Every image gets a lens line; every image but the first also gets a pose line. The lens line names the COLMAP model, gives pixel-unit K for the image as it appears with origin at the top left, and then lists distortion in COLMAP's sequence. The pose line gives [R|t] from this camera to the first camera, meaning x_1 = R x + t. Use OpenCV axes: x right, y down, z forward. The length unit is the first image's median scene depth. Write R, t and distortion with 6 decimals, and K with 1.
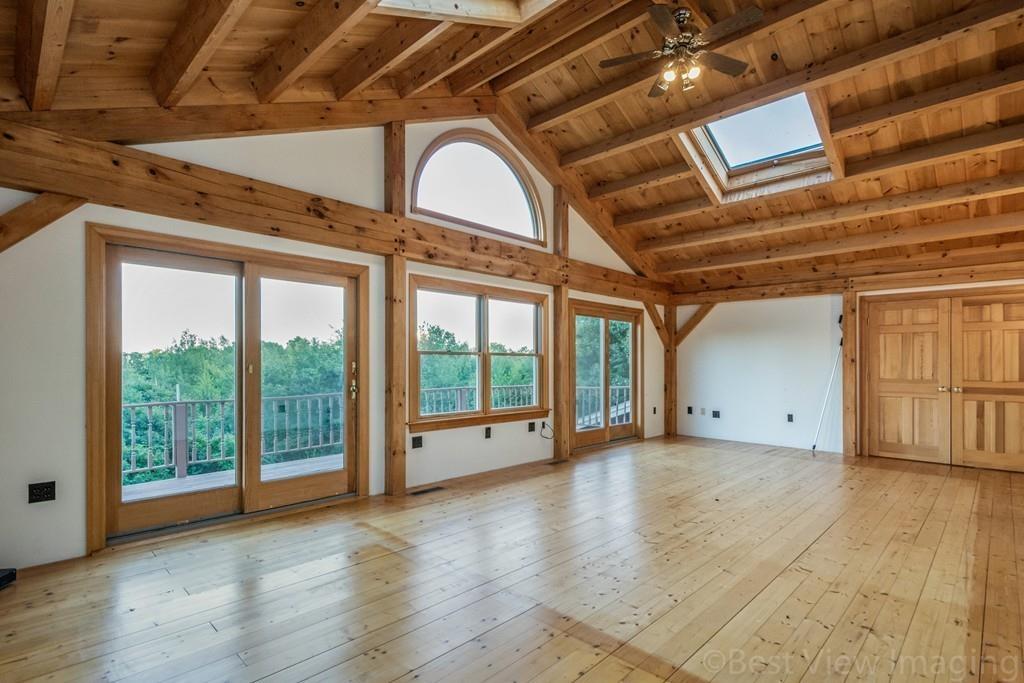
lens RADIAL K [[495.5, 0, 510.5], [0, 495.5, 354.6], [0, 0, 1]] dist [-0.001084, 0.000090]
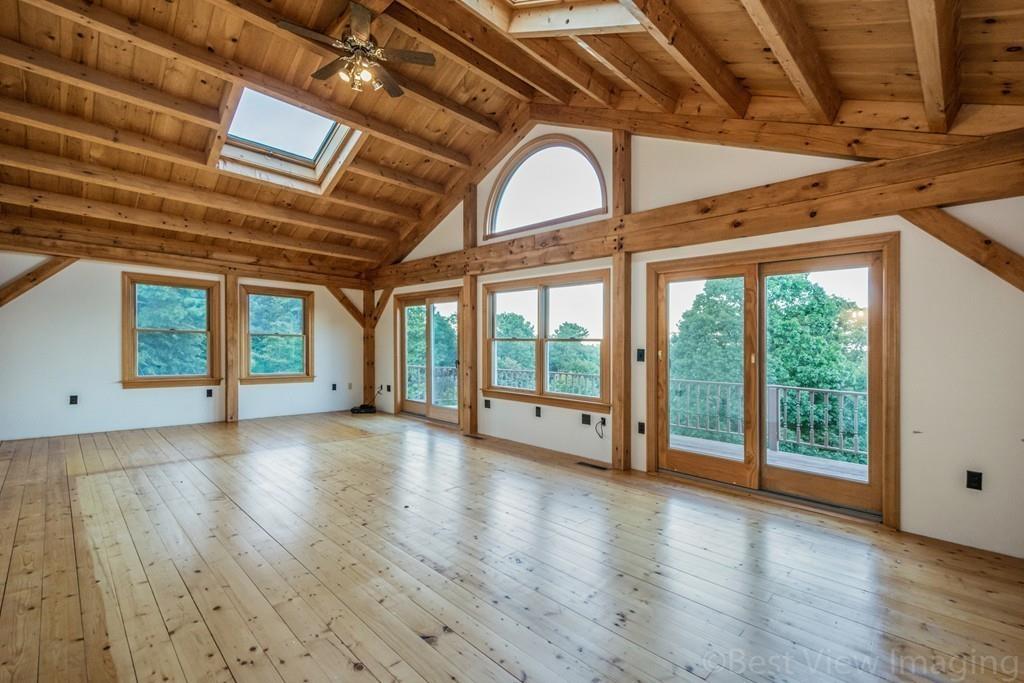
lens RADIAL K [[456.0, 0, 512.0], [0, 456.0, 341.5], [0, 0, 1]] dist [0.001604, 0.000075]
pose [[-0.012774, -0.011526, -0.999852, 0.945026], [-0.000777, 0.999933, -0.011517, 0.014258], [0.999918, 0.000630, -0.012782, 0.940425]]
